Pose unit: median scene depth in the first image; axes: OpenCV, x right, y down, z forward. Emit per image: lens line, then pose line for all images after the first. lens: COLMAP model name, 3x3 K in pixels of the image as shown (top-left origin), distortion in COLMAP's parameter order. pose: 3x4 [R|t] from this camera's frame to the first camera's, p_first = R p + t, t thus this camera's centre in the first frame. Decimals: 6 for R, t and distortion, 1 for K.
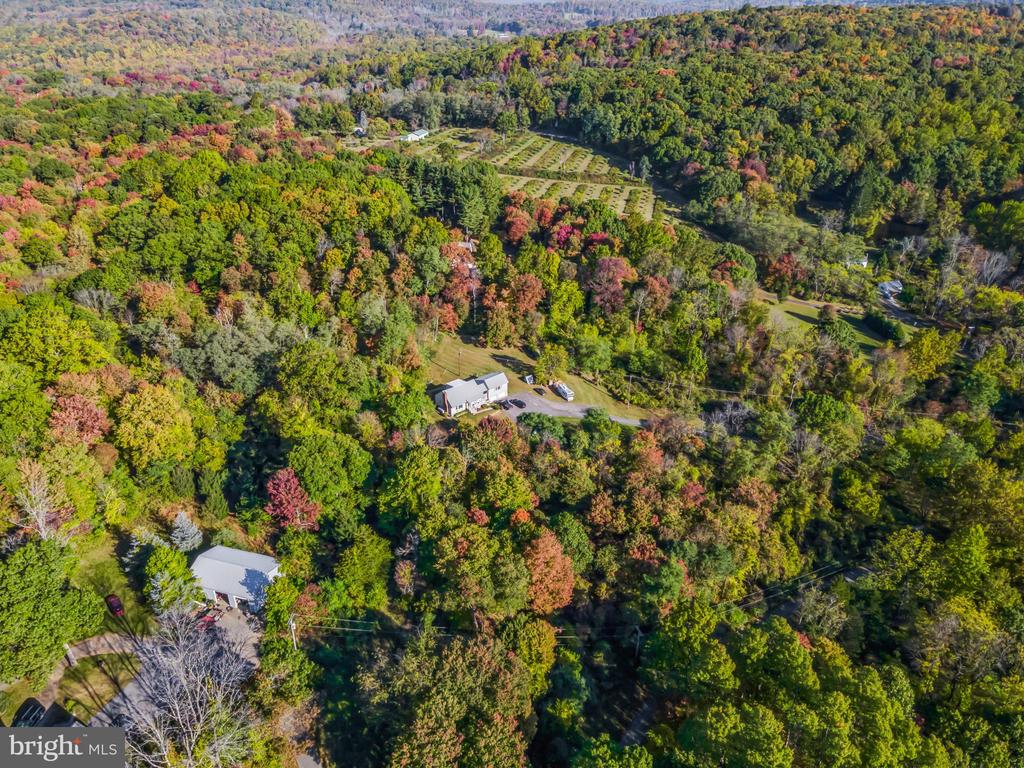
lens RADIAL K [[739.5, 0, 510.4], [0, 739.5, 390.6], [0, 0, 1]] dist [0.039232, 0.010680]
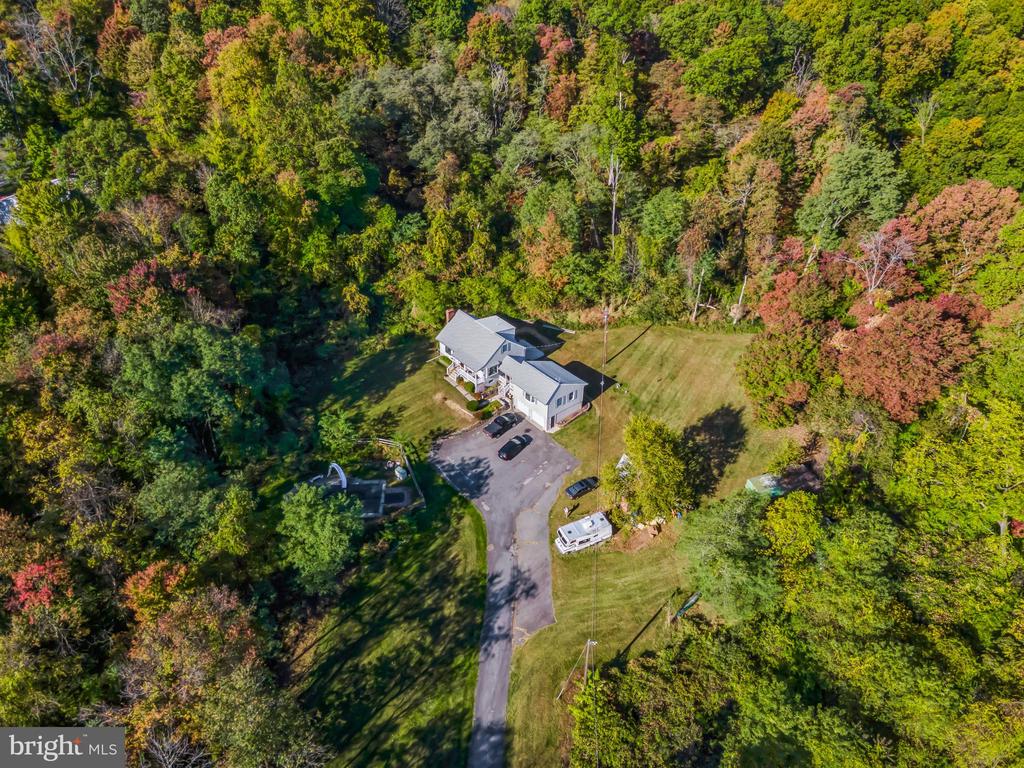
lens RADIAL K [[739.5, 0, 510.4], [0, 739.5, 390.6], [0, 0, 1]] dist [0.039232, 0.010680]
pose [[-0.021585, 0.568021, -0.822731, 0.195114], [-0.496784, 0.708045, 0.501874, -0.125154], [0.867606, 0.419553, 0.266901, 0.464801]]
